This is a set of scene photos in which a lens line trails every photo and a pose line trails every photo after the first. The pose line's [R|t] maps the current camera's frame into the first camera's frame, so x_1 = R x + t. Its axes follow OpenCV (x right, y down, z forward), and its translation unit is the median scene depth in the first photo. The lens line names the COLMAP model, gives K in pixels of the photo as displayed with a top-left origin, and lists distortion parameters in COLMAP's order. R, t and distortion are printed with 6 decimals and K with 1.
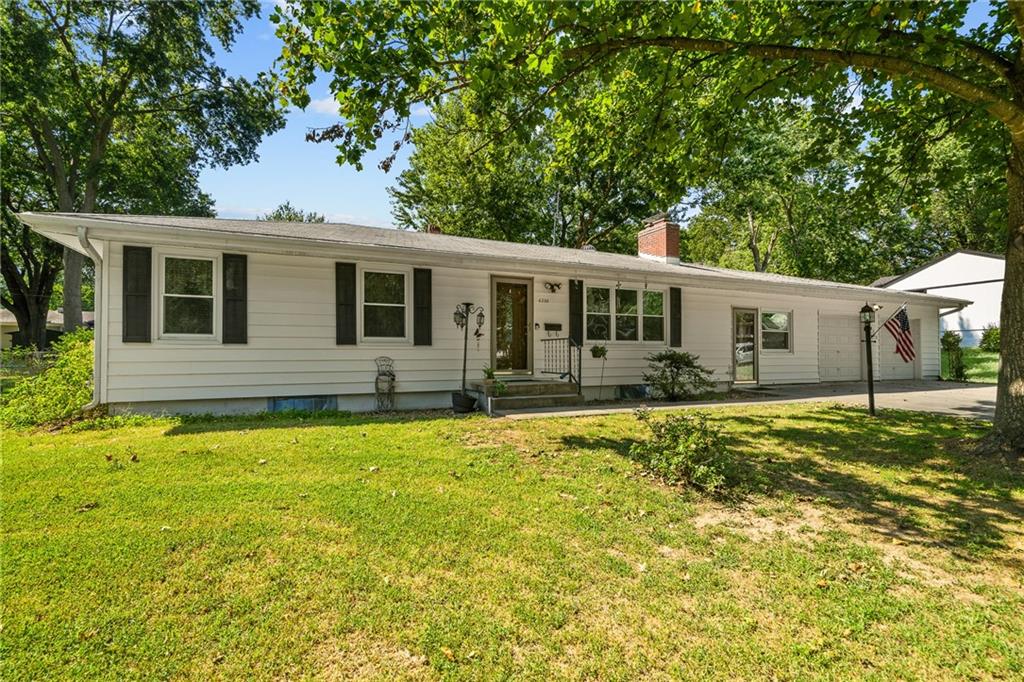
lens RADIAL K [[475.3, 0, 511.4], [0, 475.3, 339.3], [0, 0, 1]] dist [-0.004553, 0.001346]
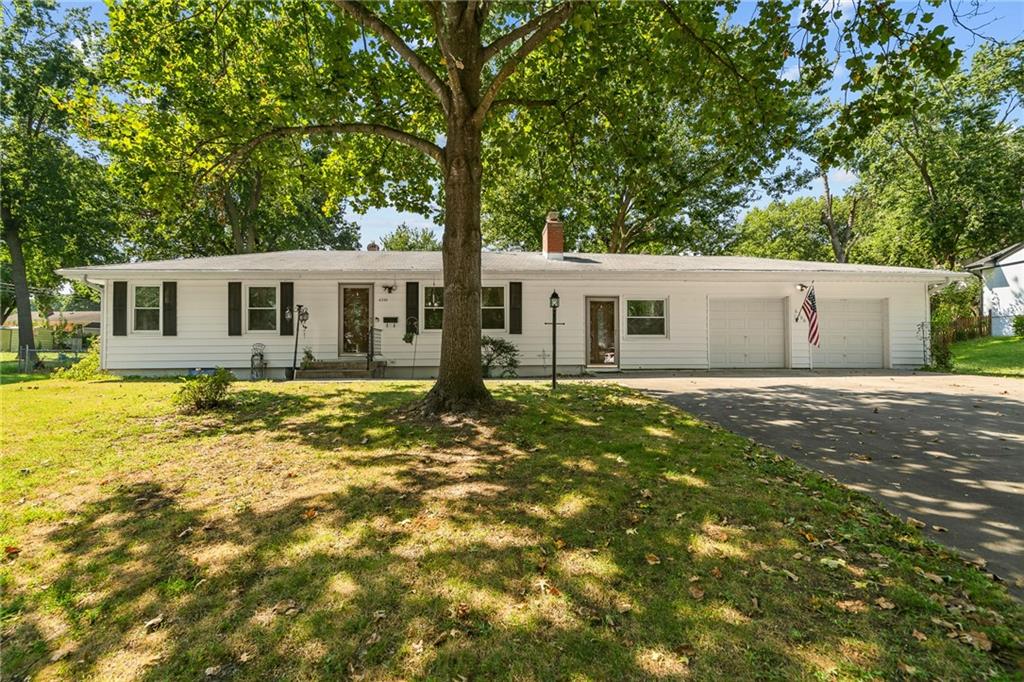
lens RADIAL K [[475.3, 0, 515.7], [0, 475.3, 344.5], [0, 0, 1]] dist [-0.004553, 0.001346]
pose [[0.930883, -0.011913, -0.365123, 0.887848], [0.017705, 0.999765, 0.012520, 0.031431], [0.364888, -0.018119, 0.930875, -0.082623]]
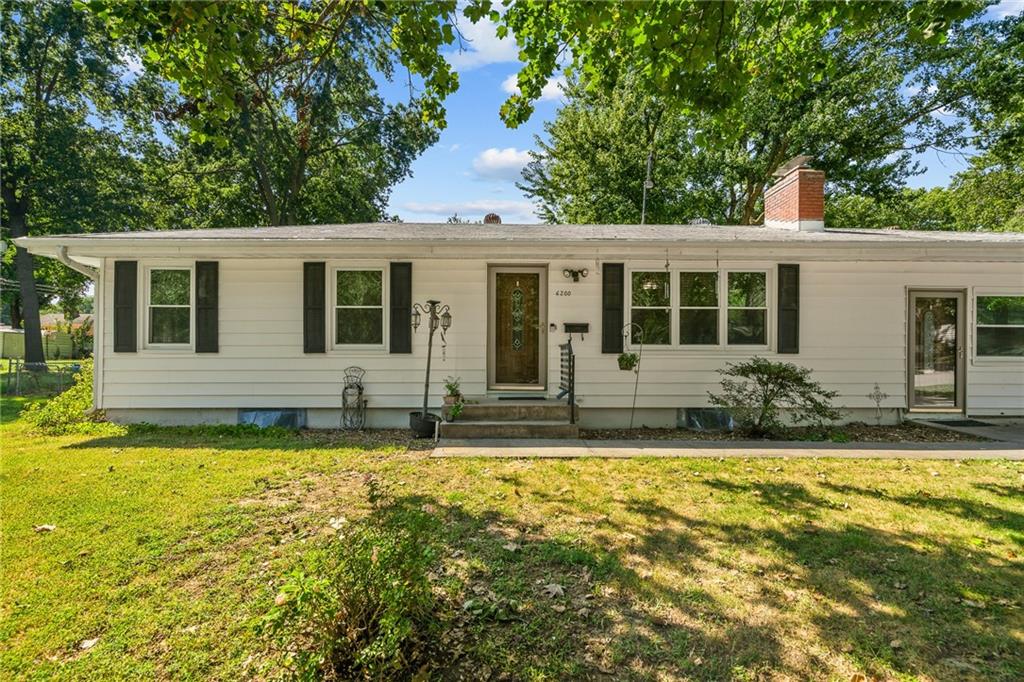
lens RADIAL K [[475.3, 0, 512.6], [0, 475.3, 352.0], [0, 0, 1]] dist [-0.004553, 0.001346]
pose [[0.914111, -0.000959, -0.405463, 0.304163], [0.010744, 0.999703, 0.021858, -0.005150], [0.405322, -0.024337, 0.913850, 0.274828]]
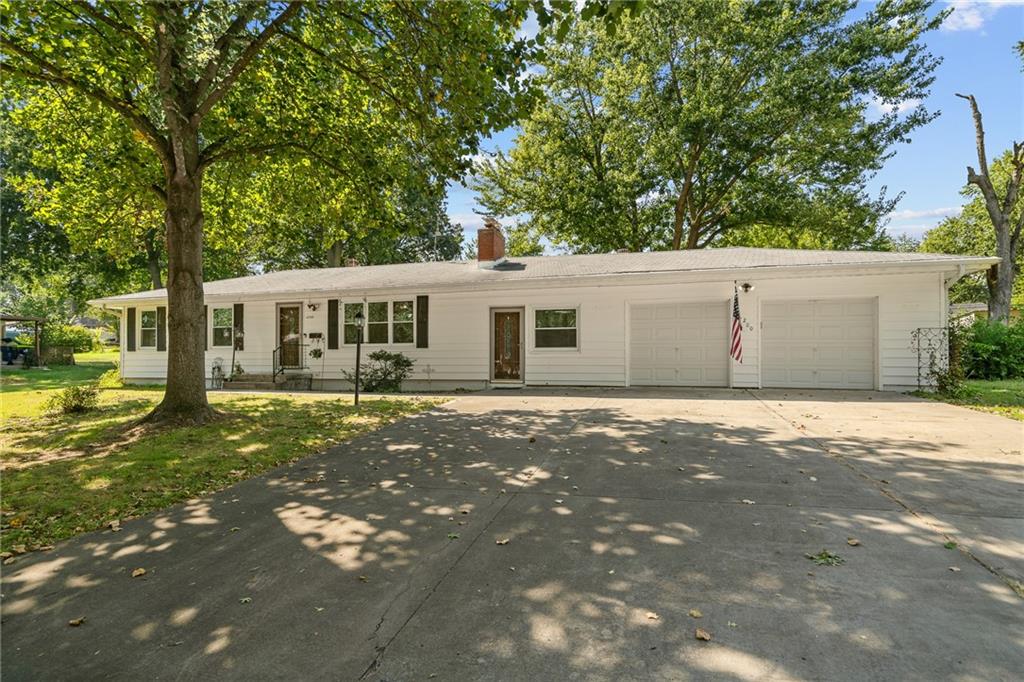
lens RADIAL K [[520.6, 0, 521.6], [0, 520.6, 363.7], [0, 0, 1]] dist [0.009056, 0.000016]
pose [[0.758893, -0.003427, -0.651206, 1.554514], [0.023047, 0.999501, 0.021598, 0.037659], [0.650807, -0.031399, 0.758594, 0.237769]]
